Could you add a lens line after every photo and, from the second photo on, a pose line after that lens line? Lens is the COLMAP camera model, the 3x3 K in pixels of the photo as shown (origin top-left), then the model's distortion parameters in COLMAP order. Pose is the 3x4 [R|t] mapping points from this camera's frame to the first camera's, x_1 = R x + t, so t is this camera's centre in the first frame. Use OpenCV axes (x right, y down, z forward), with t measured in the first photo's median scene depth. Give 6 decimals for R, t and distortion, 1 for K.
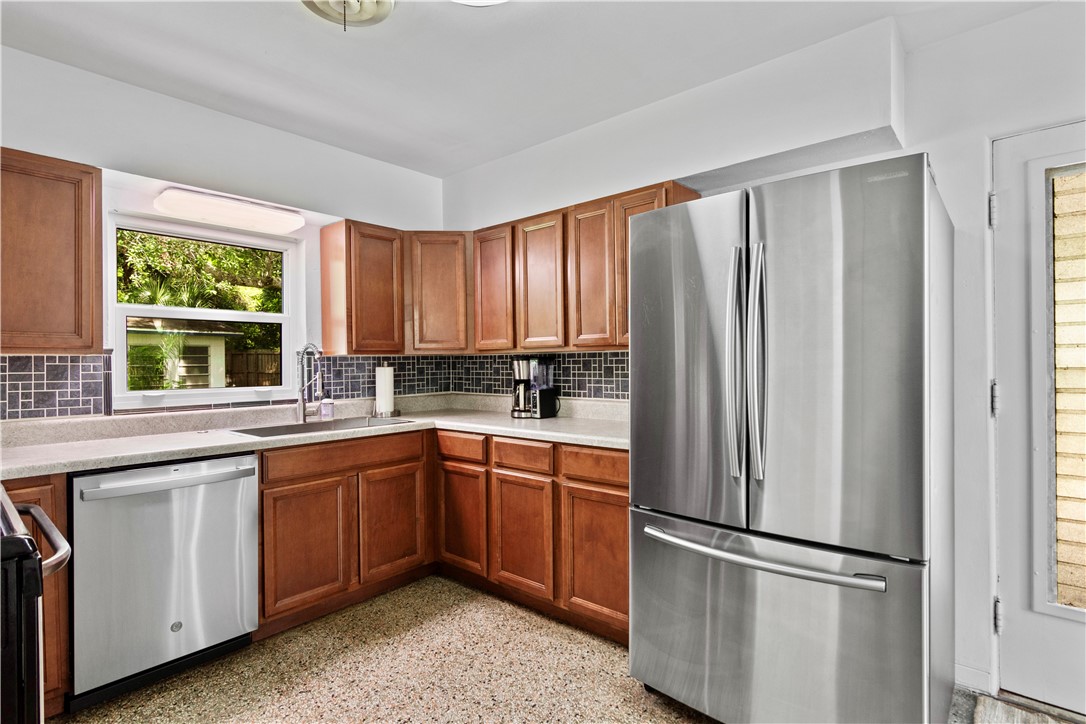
lens RADIAL K [[531.7, 0, 544.8], [0, 531.7, 362.3], [0, 0, 1]] dist [-0.008308, 0.002997]
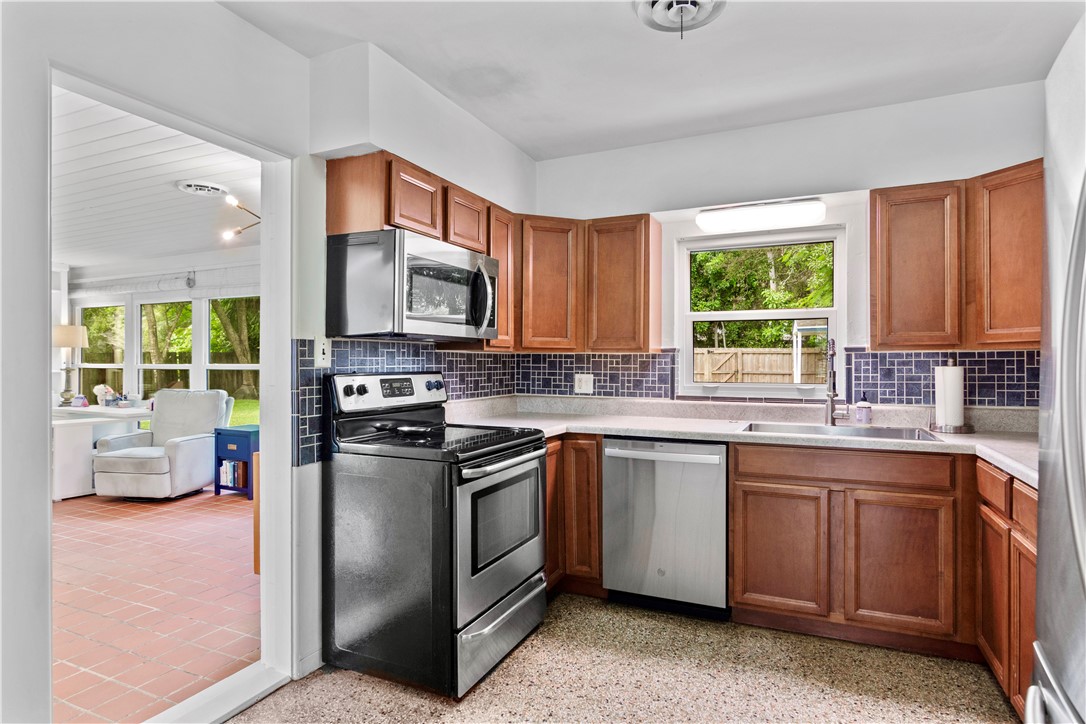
lens RADIAL K [[582.2, 0, 544.8], [0, 582.2, 361.2], [0, 0, 1]] dist [-0.017648, -0.002026]
pose [[0.276877, 0.009083, -0.960863, 0.398279], [-0.003537, 0.999958, 0.008433, -0.004010], [0.960899, 0.001064, 0.276897, 0.270505]]
